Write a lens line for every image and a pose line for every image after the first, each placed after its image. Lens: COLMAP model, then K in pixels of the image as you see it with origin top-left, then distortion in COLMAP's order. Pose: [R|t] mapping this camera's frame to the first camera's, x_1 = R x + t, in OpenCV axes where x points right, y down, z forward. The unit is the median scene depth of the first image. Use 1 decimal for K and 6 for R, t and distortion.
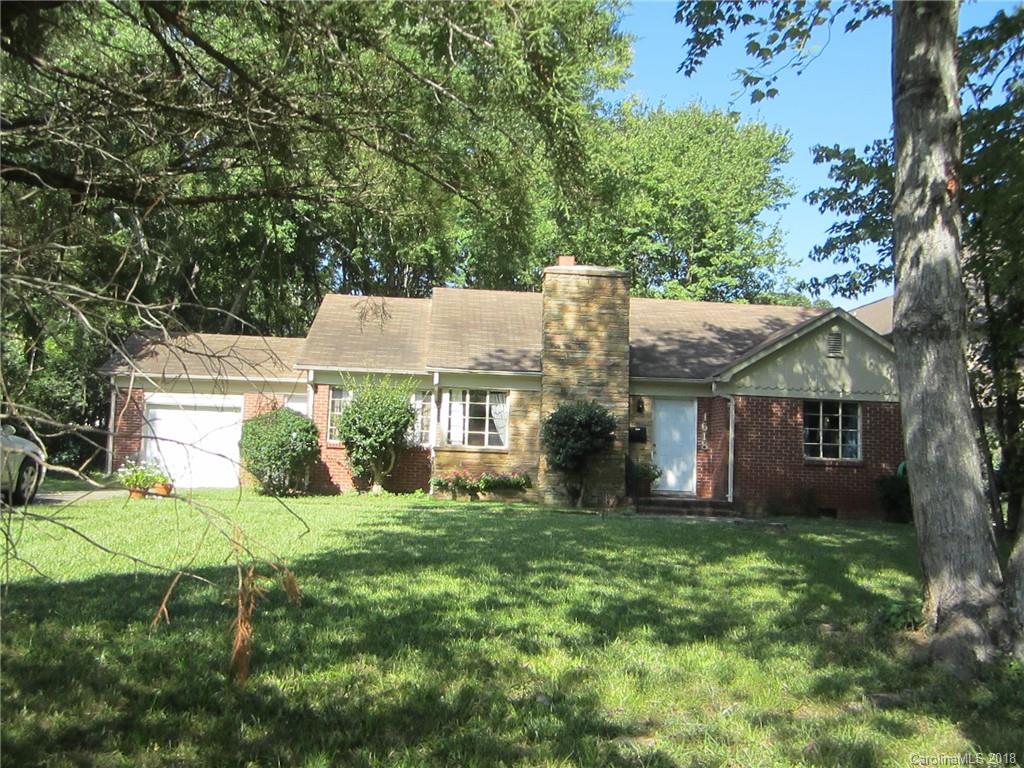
lens RADIAL K [[886.0, 0, 512.0], [0, 886.0, 384.0], [0, 0, 1]] dist [-0.047726, -0.014929]
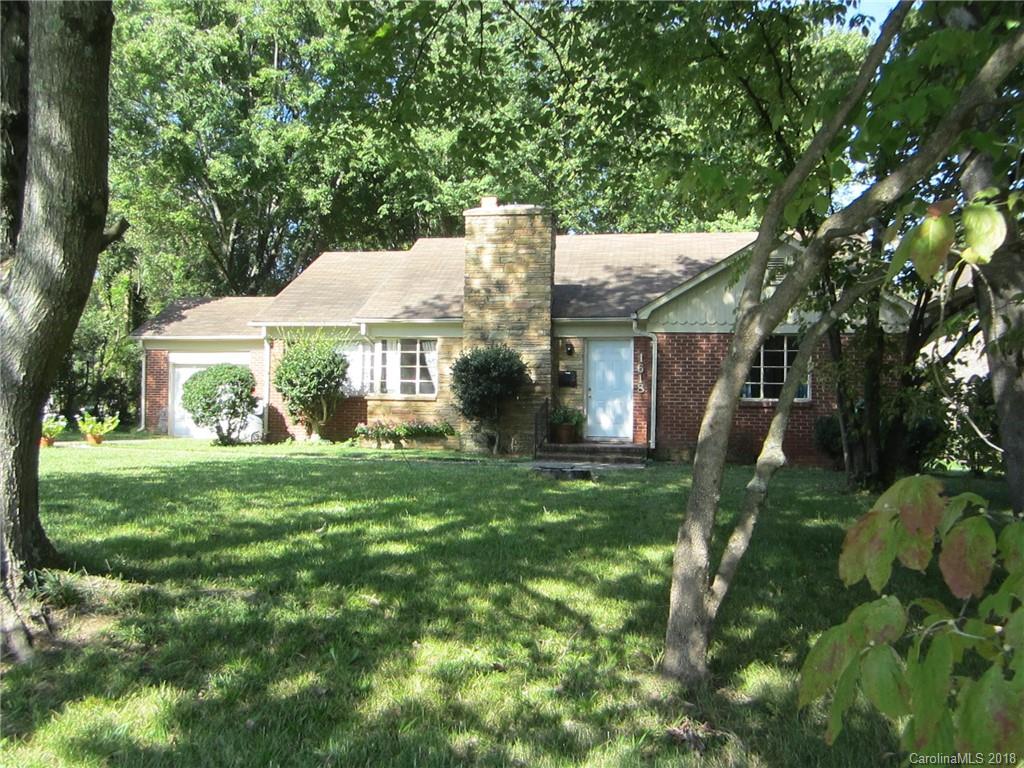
lens RADIAL K [[886.0, 0, 512.0], [0, 886.0, 384.0], [0, 0, 1]] dist [-0.047726, -0.014929]
pose [[0.955951, -0.027154, -0.292268, 0.369773], [0.043781, 0.997764, 0.050497, 0.012532], [0.290243, -0.061069, 0.955002, 0.069739]]
